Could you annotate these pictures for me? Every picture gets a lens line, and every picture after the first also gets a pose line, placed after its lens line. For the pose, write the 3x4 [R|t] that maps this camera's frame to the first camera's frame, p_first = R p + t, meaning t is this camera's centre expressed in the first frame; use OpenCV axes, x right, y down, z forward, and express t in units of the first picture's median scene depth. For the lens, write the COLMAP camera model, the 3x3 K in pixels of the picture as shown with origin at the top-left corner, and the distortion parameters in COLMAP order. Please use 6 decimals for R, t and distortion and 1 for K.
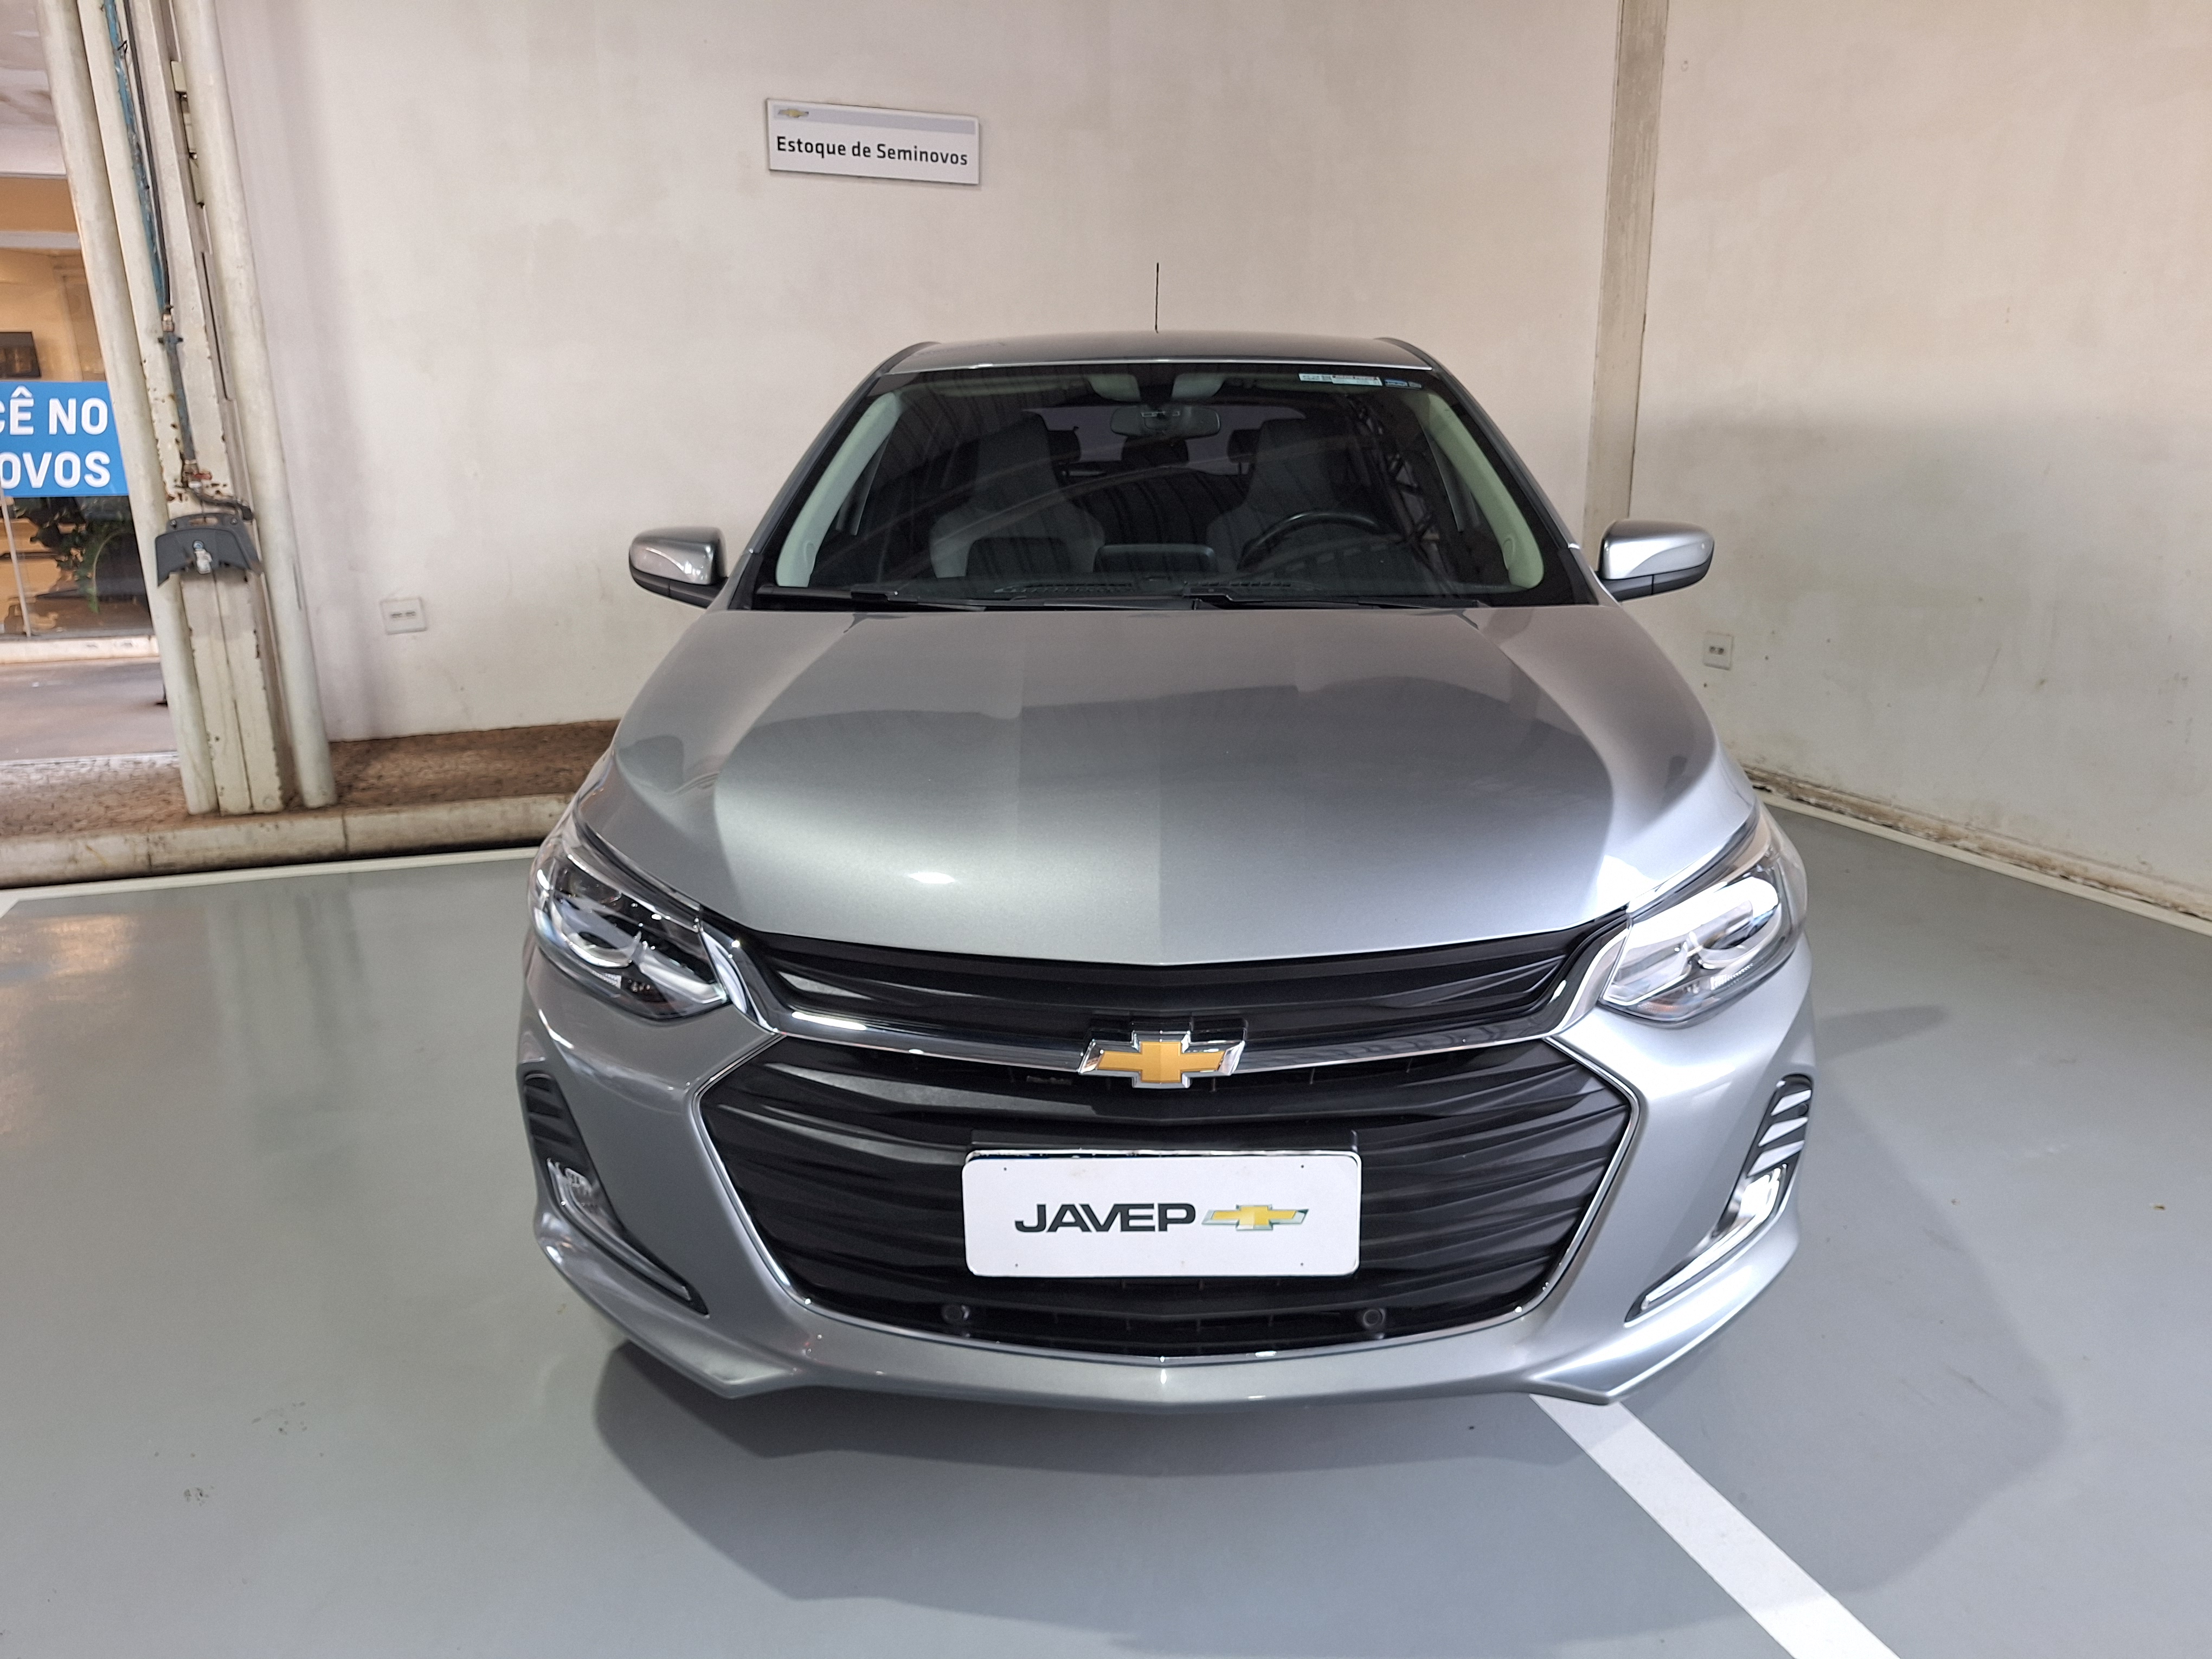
lens RADIAL K [[1504.7, 0, 1133.5], [0, 1504.7, 848.9], [0, 0, 1]] dist [0.040950, -0.036150]
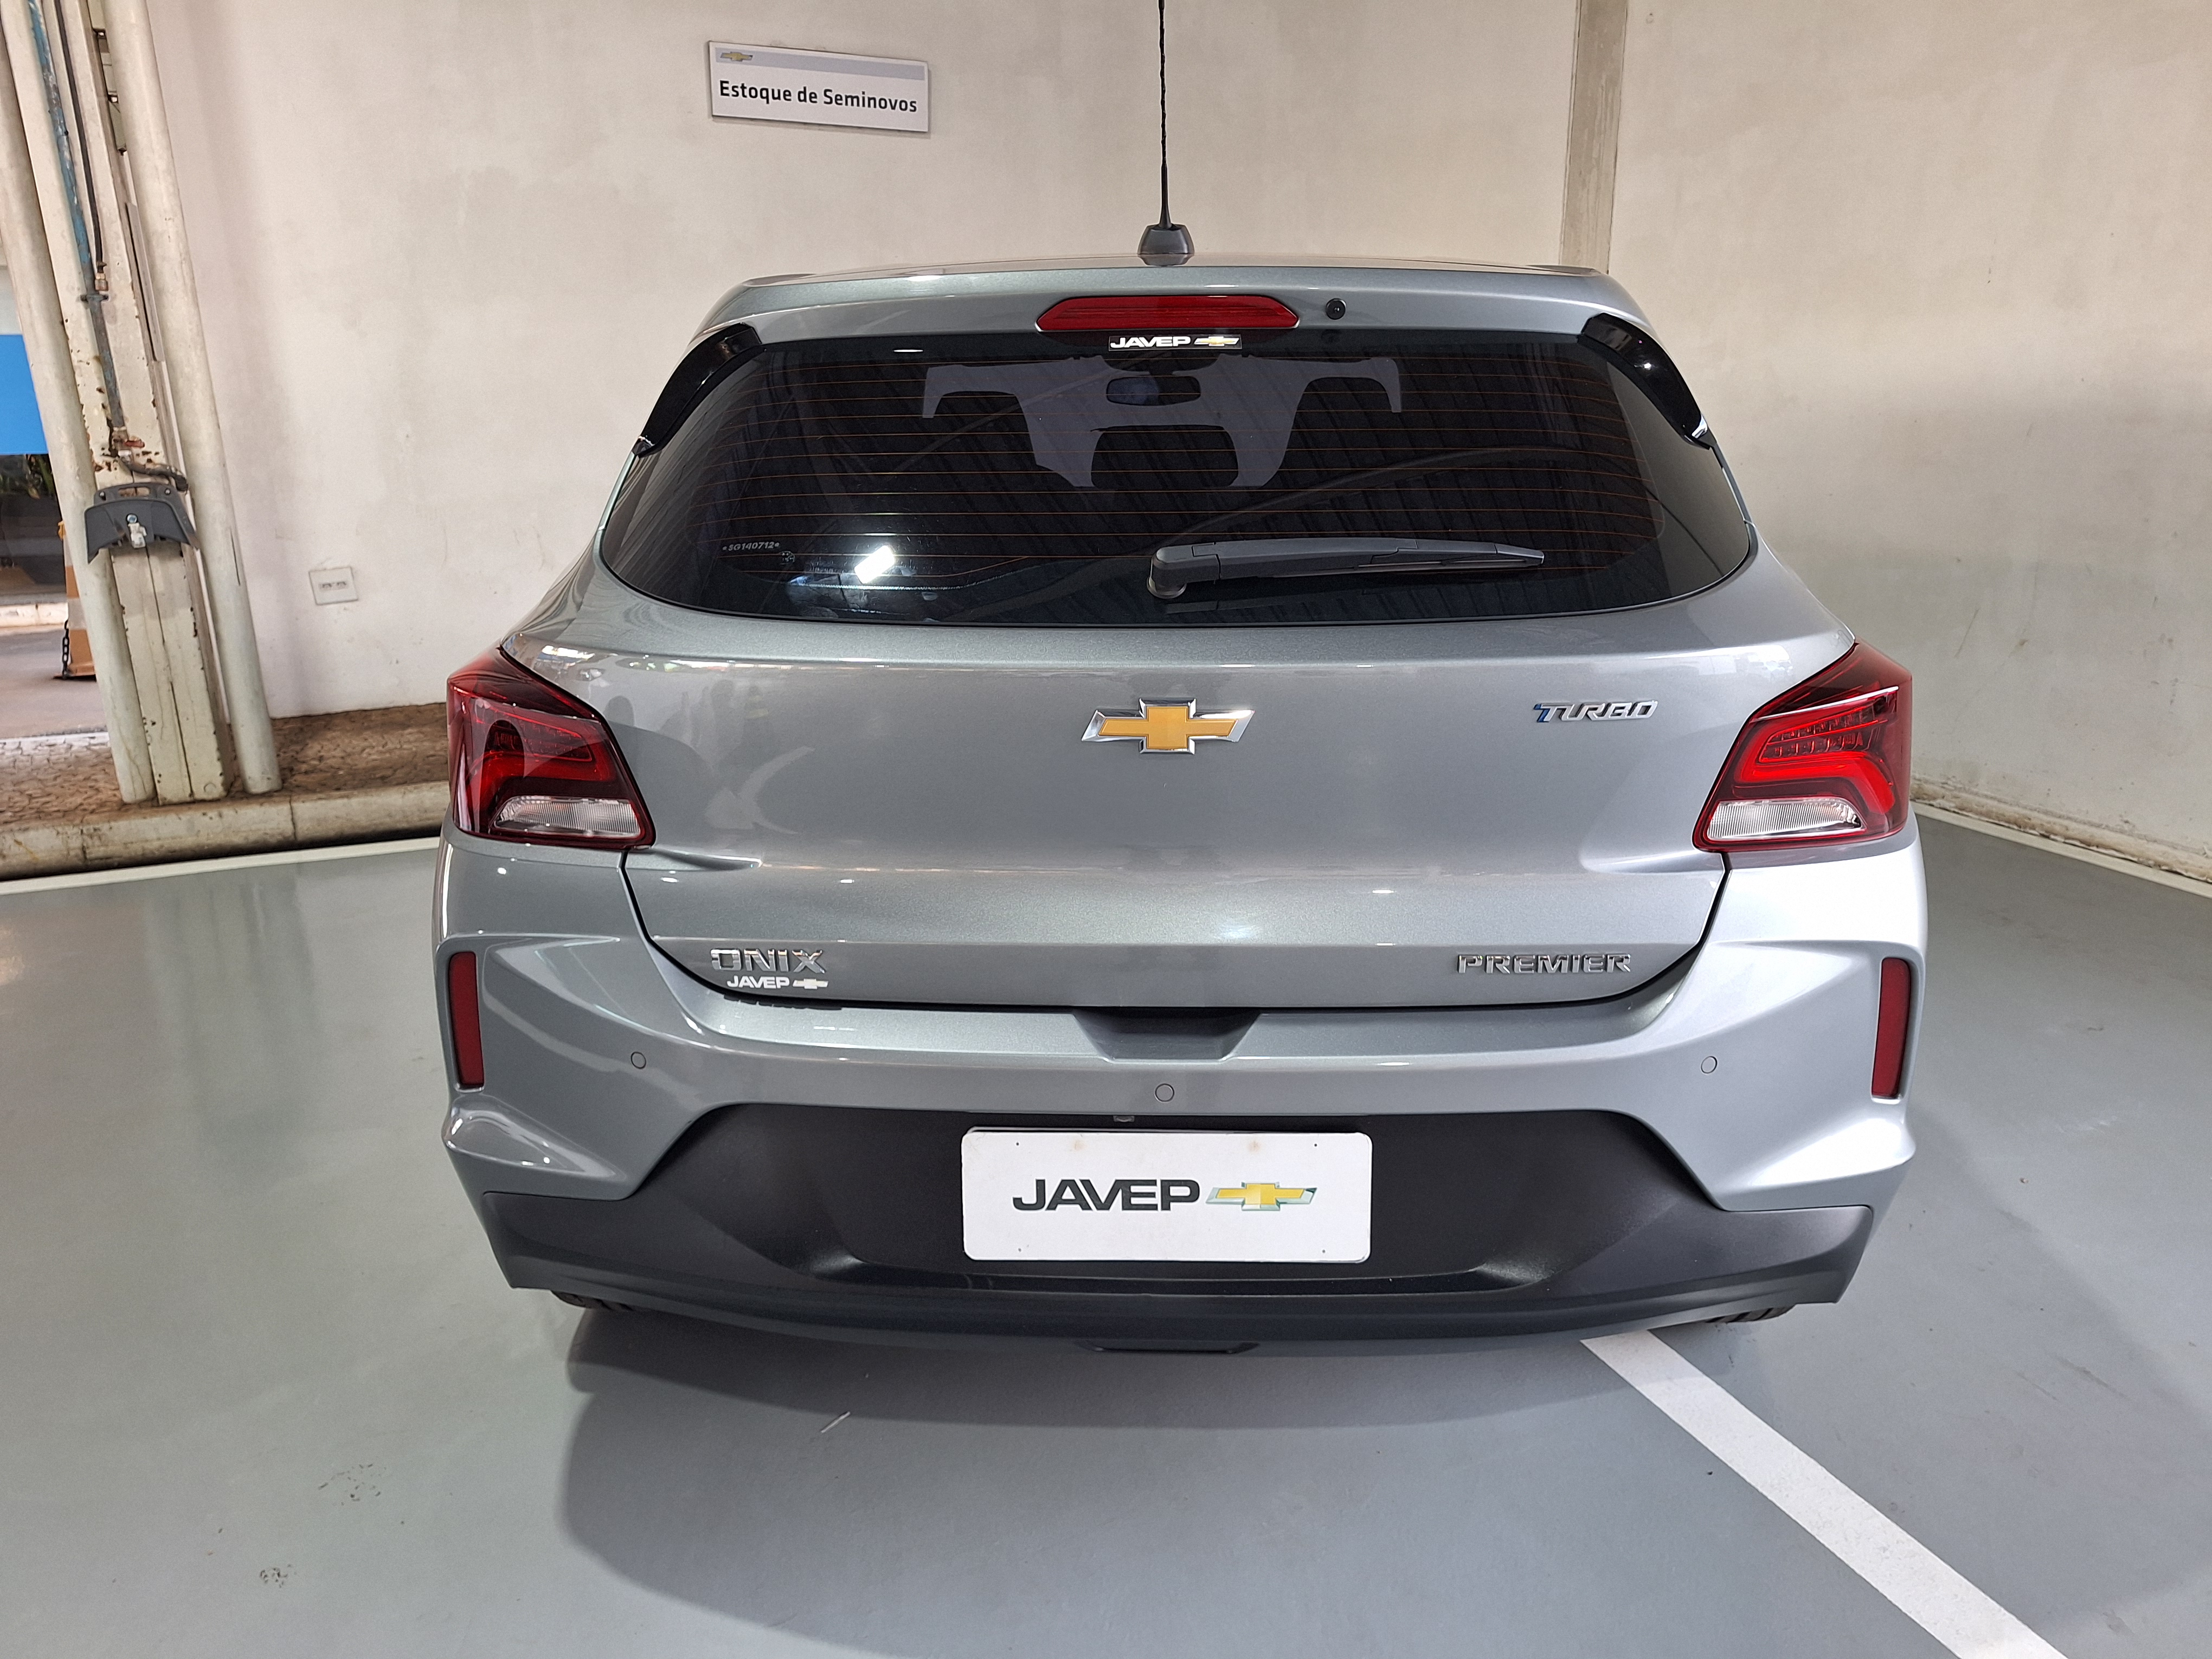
lens RADIAL K [[1507.1, 0, 1106.0], [0, 1507.1, 829.5], [0, 0, 1]] dist [0.028473, -0.021787]
pose [[0.998280, -0.017348, 0.056005, -0.067303], [0.016122, 0.999622, 0.022269, -0.018057], [-0.056370, -0.021328, 0.998182, 0.025432]]
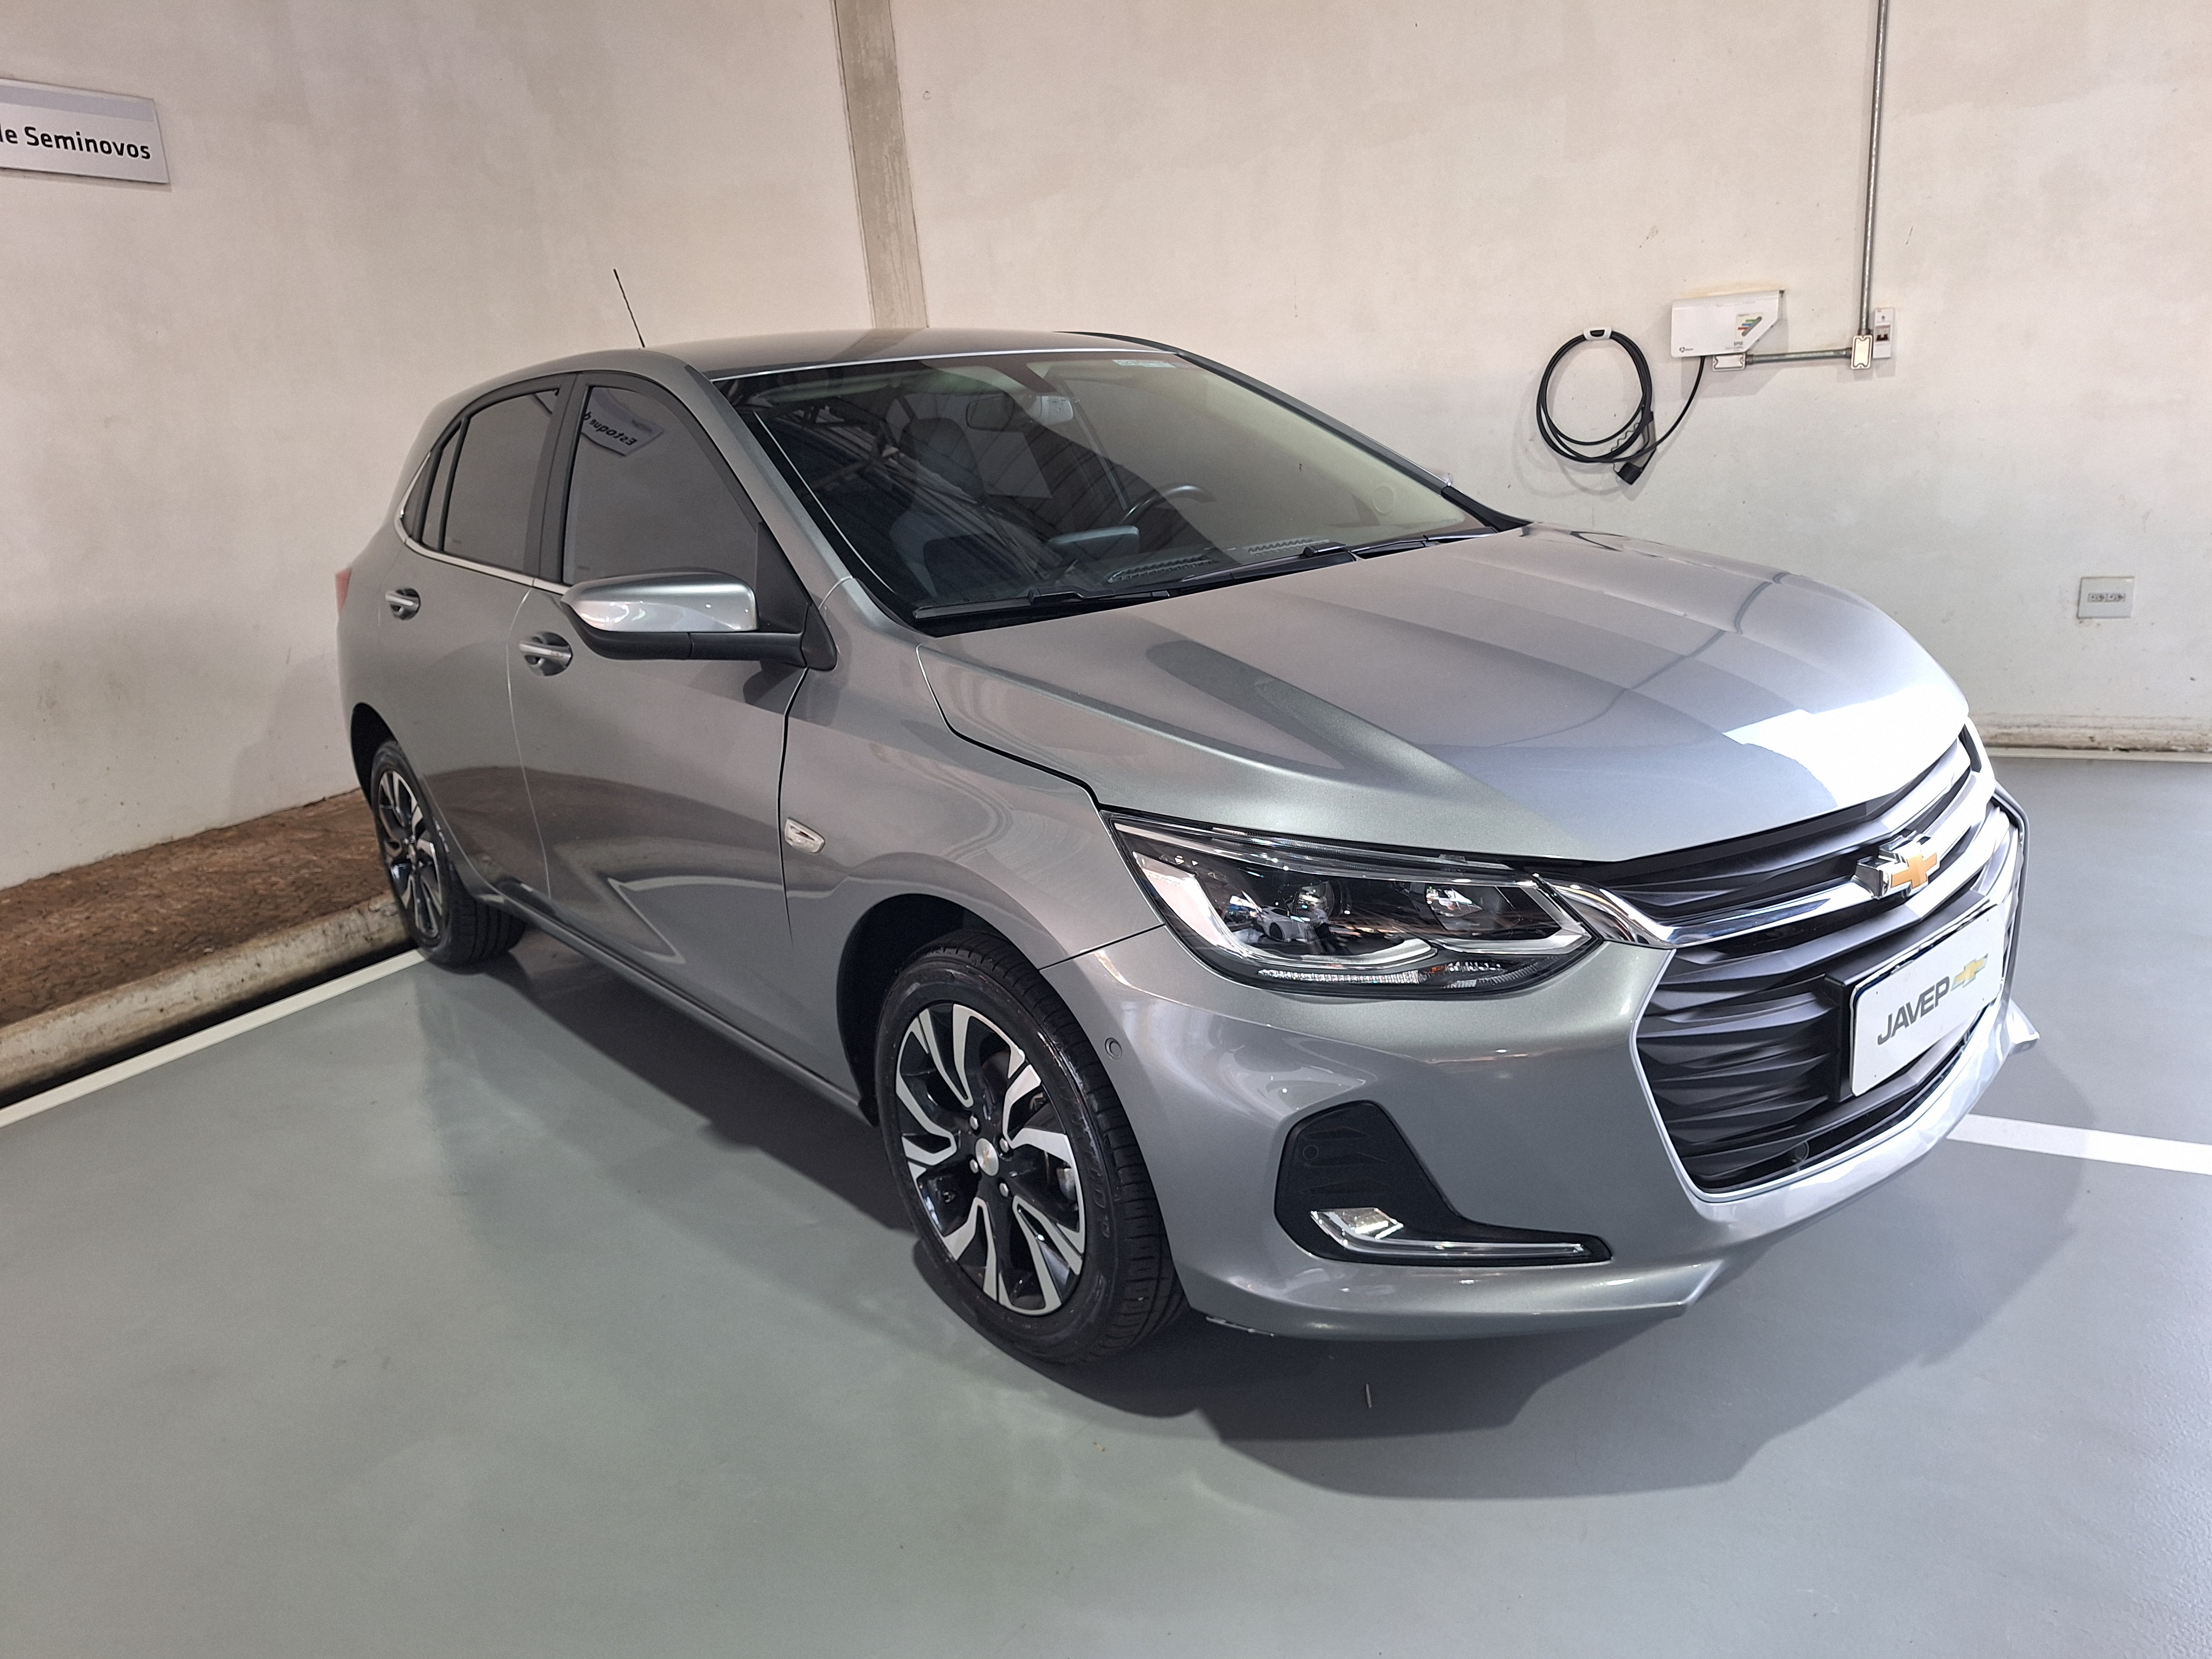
lens RADIAL K [[1497.6, 0, 1103.0], [0, 1497.6, 876.4], [0, 0, 1]] dist [0.028564, -0.018203]
pose [[0.759308, -0.248348, 0.601477, -0.395010], [0.252360, 0.964354, 0.079598, -0.036991], [-0.599804, 0.091349, 0.794915, 0.143242]]
